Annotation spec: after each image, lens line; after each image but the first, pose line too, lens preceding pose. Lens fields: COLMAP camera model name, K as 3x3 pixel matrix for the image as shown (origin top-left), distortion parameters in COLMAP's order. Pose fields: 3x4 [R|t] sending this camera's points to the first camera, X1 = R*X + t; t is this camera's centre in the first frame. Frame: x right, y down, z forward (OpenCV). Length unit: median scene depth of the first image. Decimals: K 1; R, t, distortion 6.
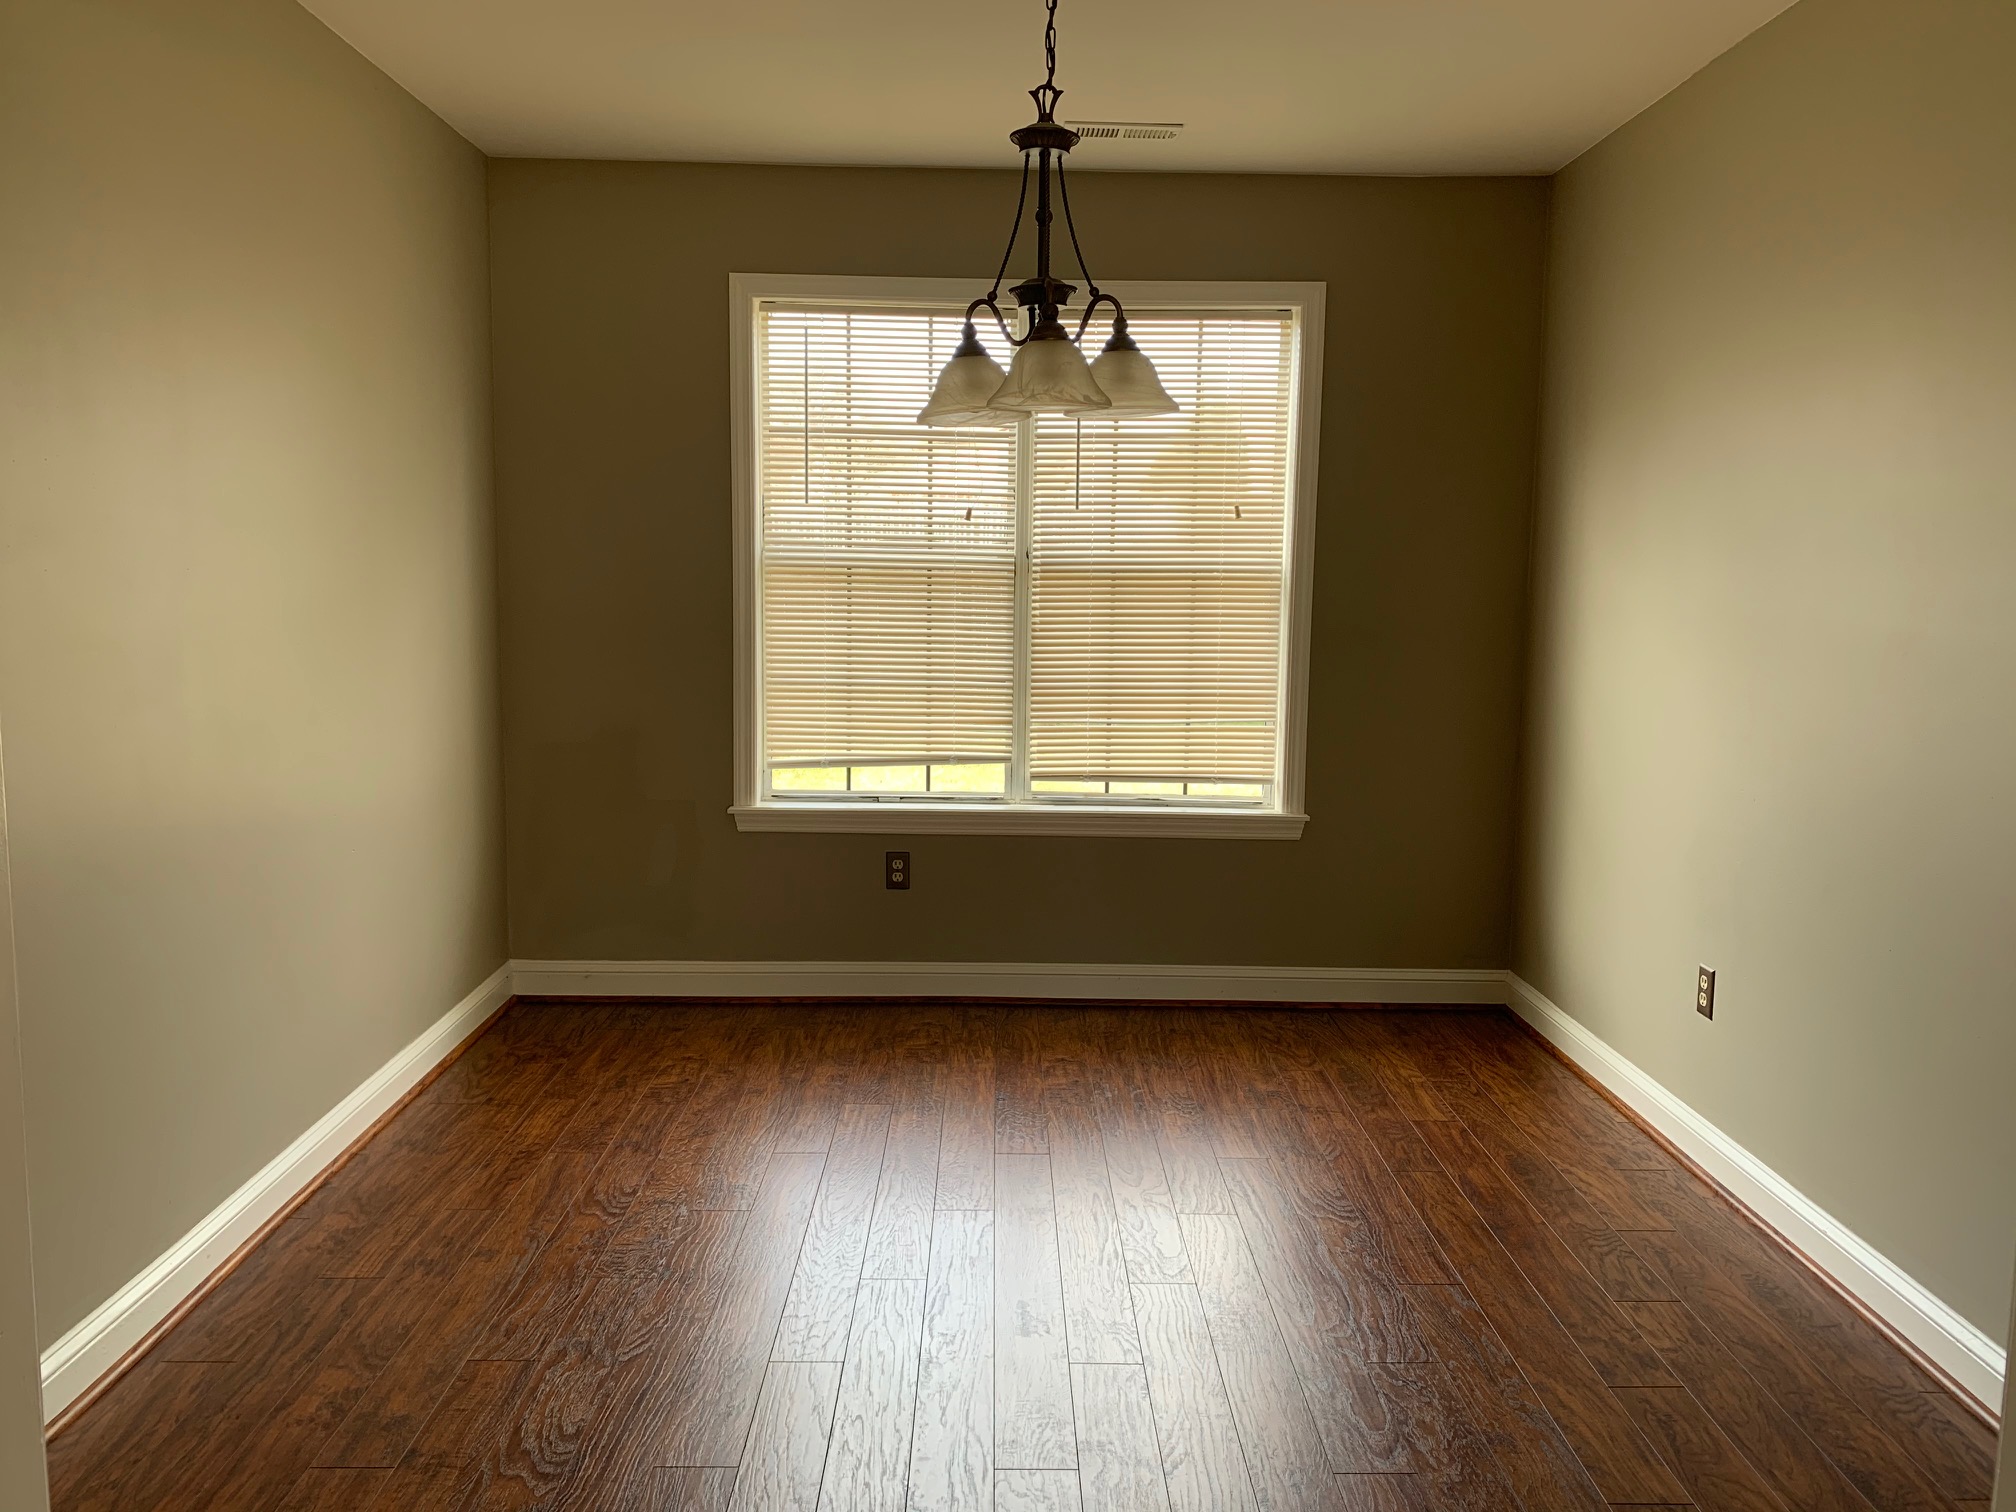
lens RADIAL K [[1550.4, 0, 1008.0], [0, 1550.4, 756.0], [0, 0, 1]] dist [0.081158, -0.078181]
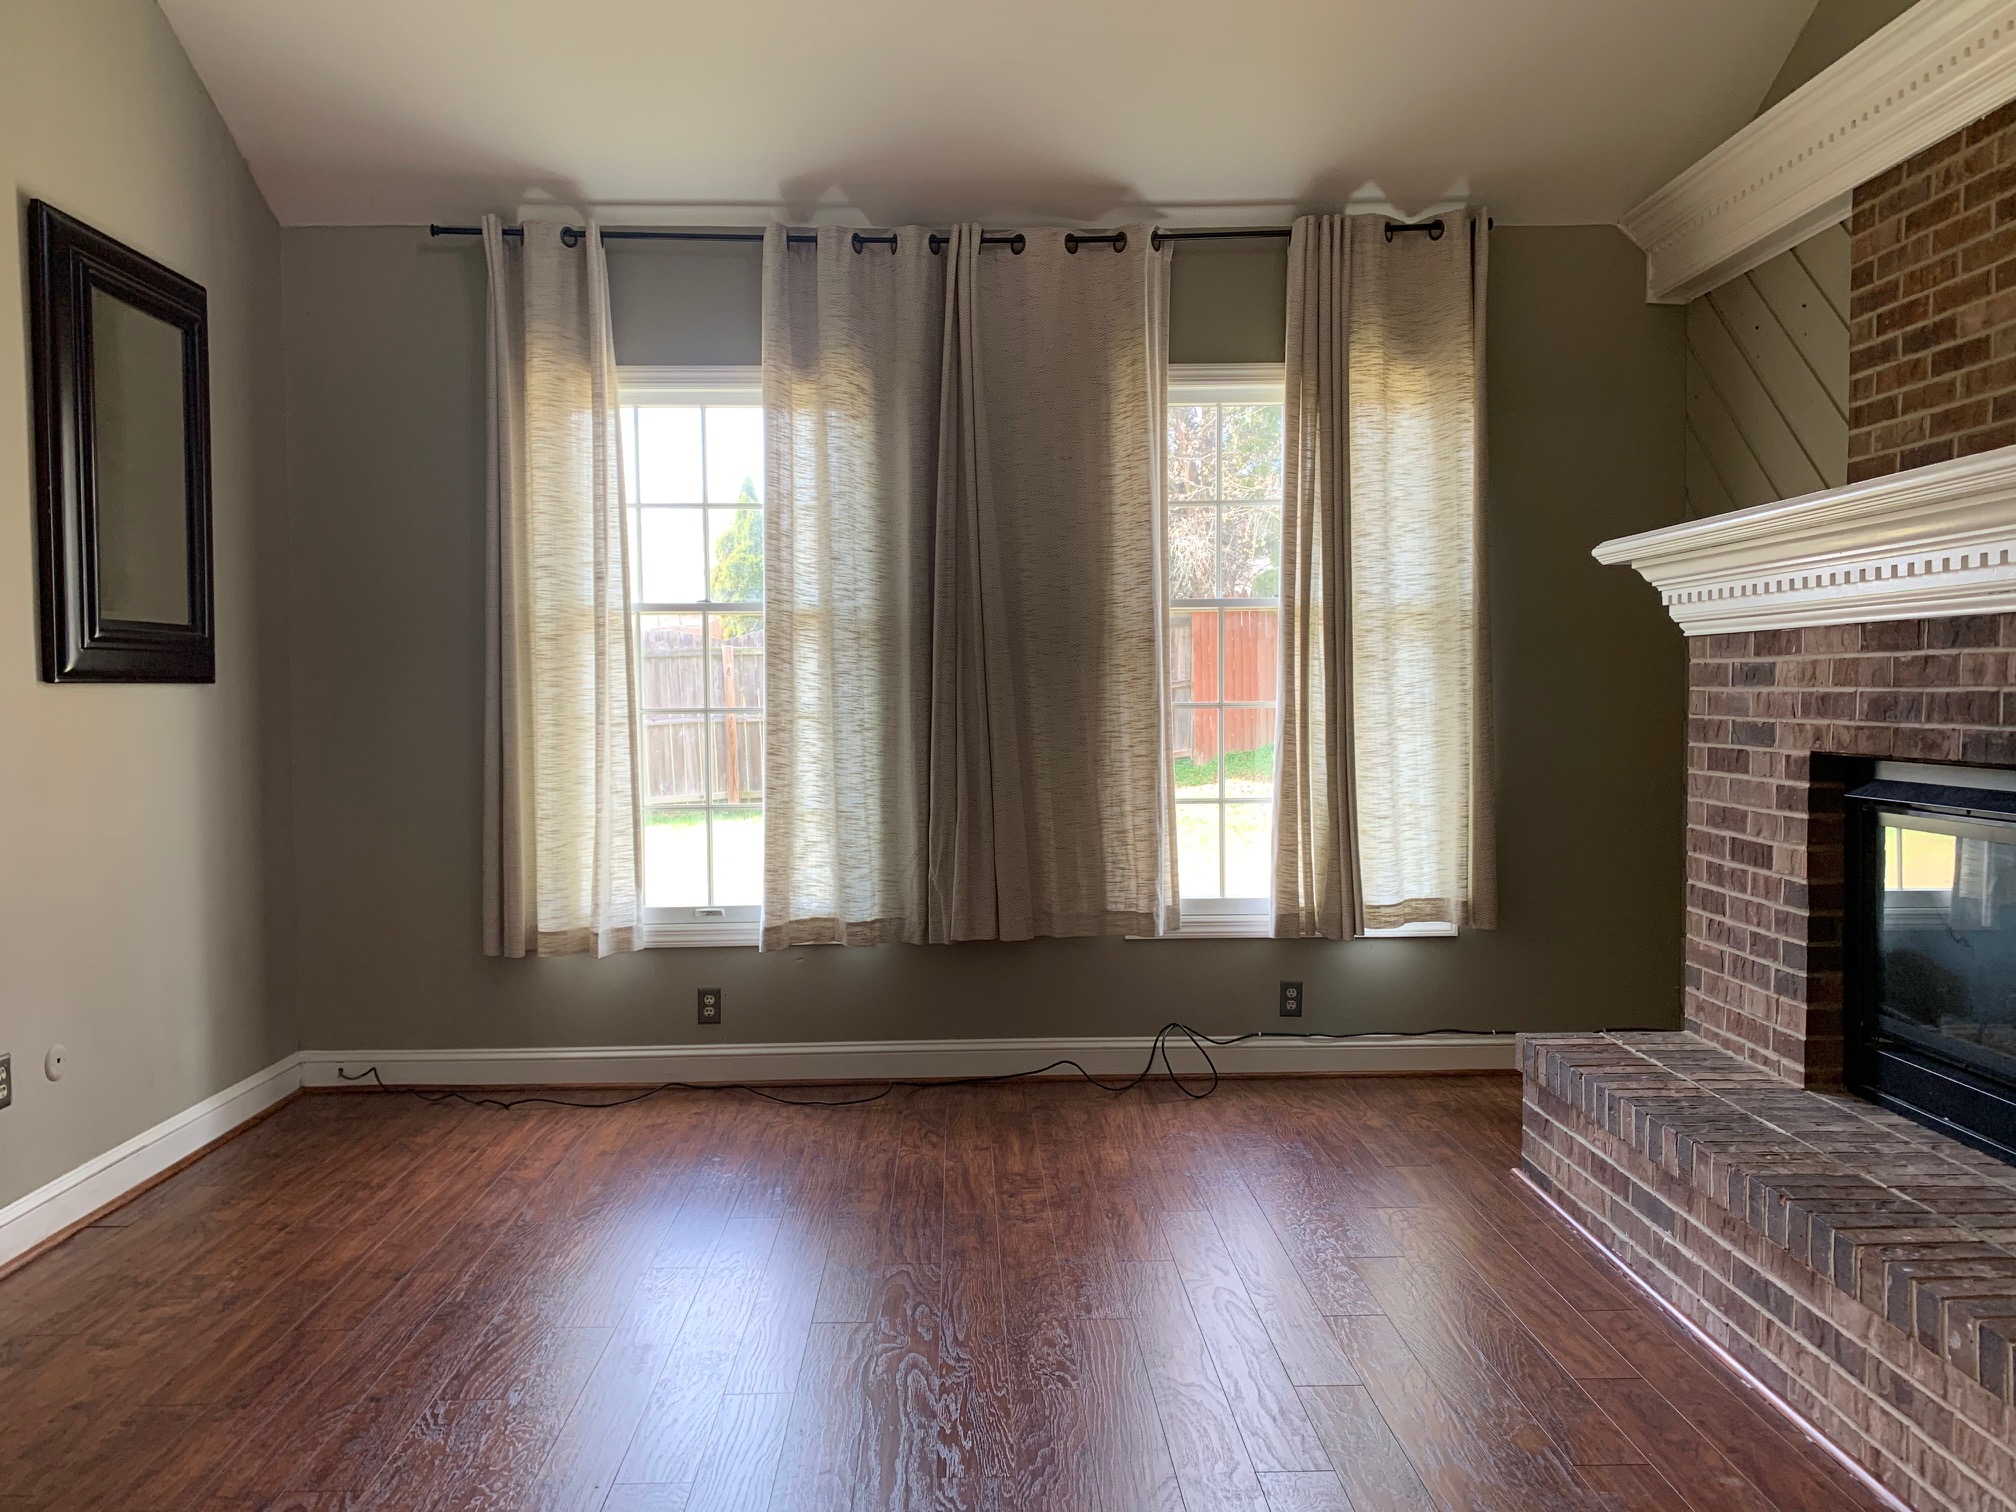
lens RADIAL K [[1550.4, 0, 1008.0], [0, 1550.4, 756.0], [0, 0, 1]] dist [0.081158, -0.078181]
pose [[-0.999847, -0.000919, -0.017466, -0.644370], [-0.003720, 0.986937, 0.161064, -0.203890], [0.017090, 0.161104, -0.986789, 1.795402]]
